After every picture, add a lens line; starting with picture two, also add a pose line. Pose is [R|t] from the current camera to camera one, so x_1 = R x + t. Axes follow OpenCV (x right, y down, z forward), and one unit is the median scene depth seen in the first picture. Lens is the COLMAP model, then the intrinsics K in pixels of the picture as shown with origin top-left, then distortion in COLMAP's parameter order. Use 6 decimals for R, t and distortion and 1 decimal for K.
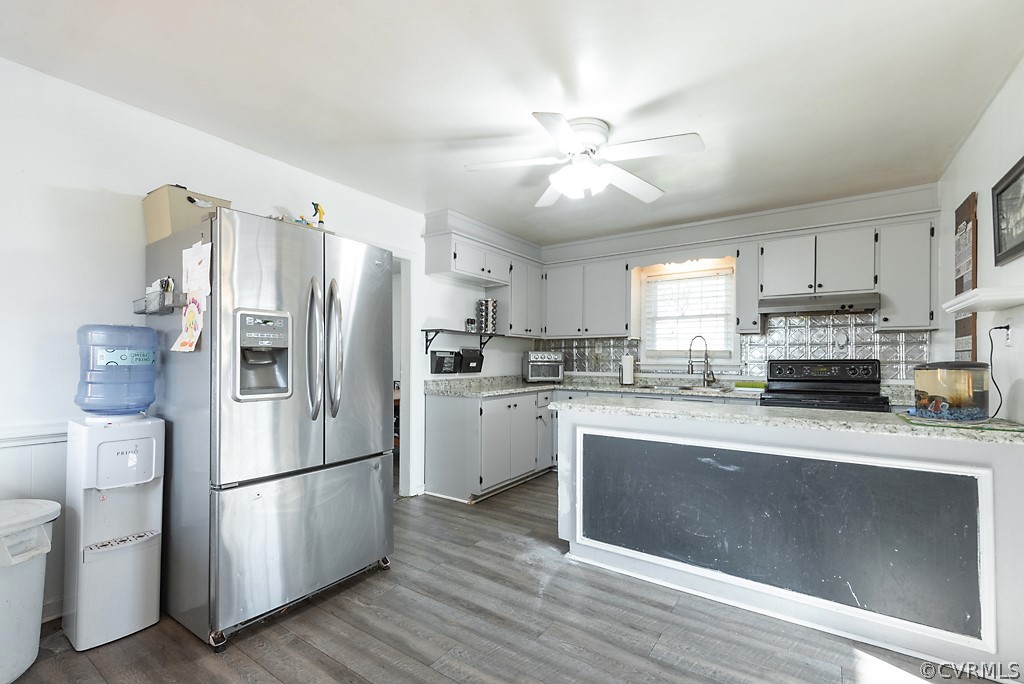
lens RADIAL K [[453.7, 0, 502.0], [0, 453.7, 359.4], [0, 0, 1]] dist [0.009138, -0.002088]
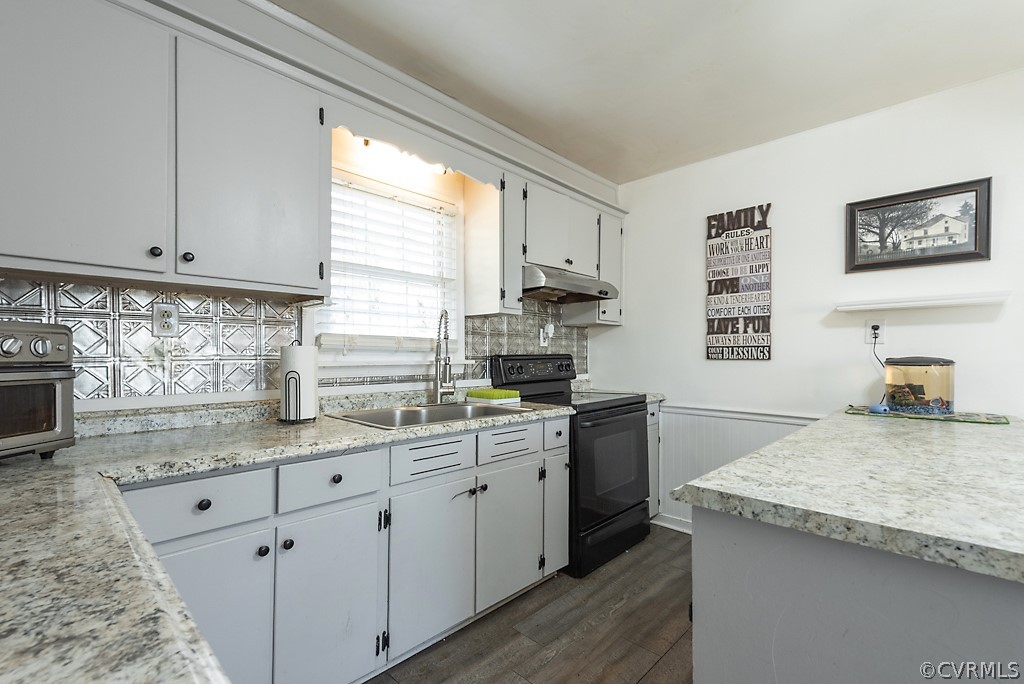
lens RADIAL K [[453.7, 0, 511.0], [0, 453.7, 355.3], [0, 0, 1]] dist [0.009138, -0.002088]
pose [[0.152249, -0.004468, 0.988332, -0.097175], [-0.002271, 0.999986, 0.004870, -0.002721], [-0.988340, -0.002986, 0.152236, 0.921364]]
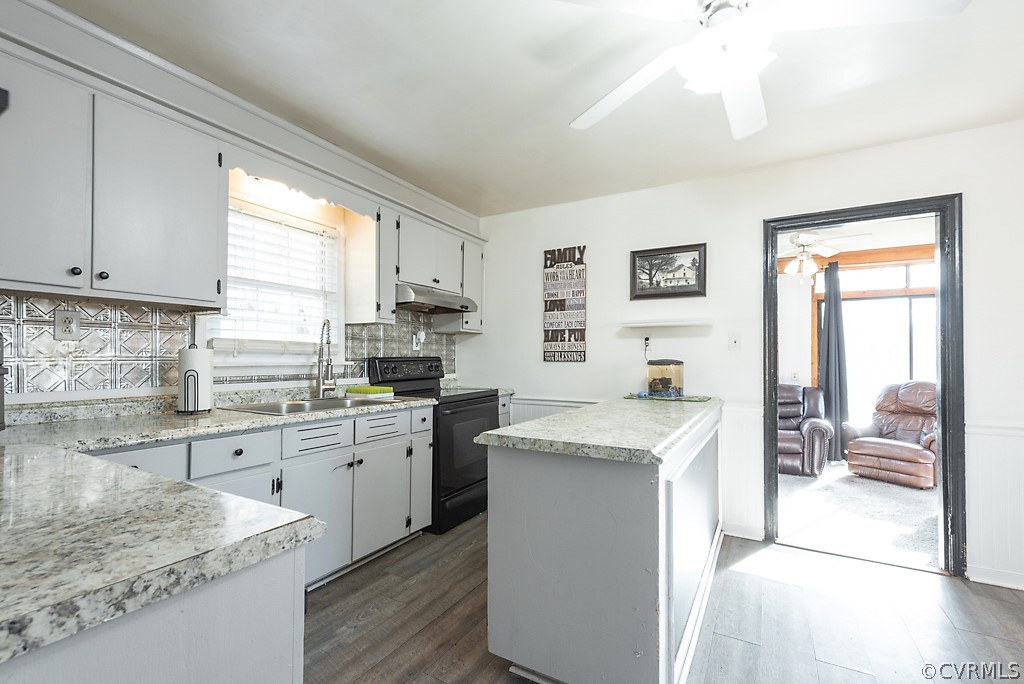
lens RADIAL K [[453.7, 0, 511.1], [0, 453.7, 354.5], [0, 0, 1]] dist [0.009138, -0.002088]
pose [[-0.095362, 0.004496, 0.995433, -0.258816], [-0.005793, 0.999970, -0.005071, -0.002088], [-0.995426, -0.006250, -0.095333, 0.878380]]
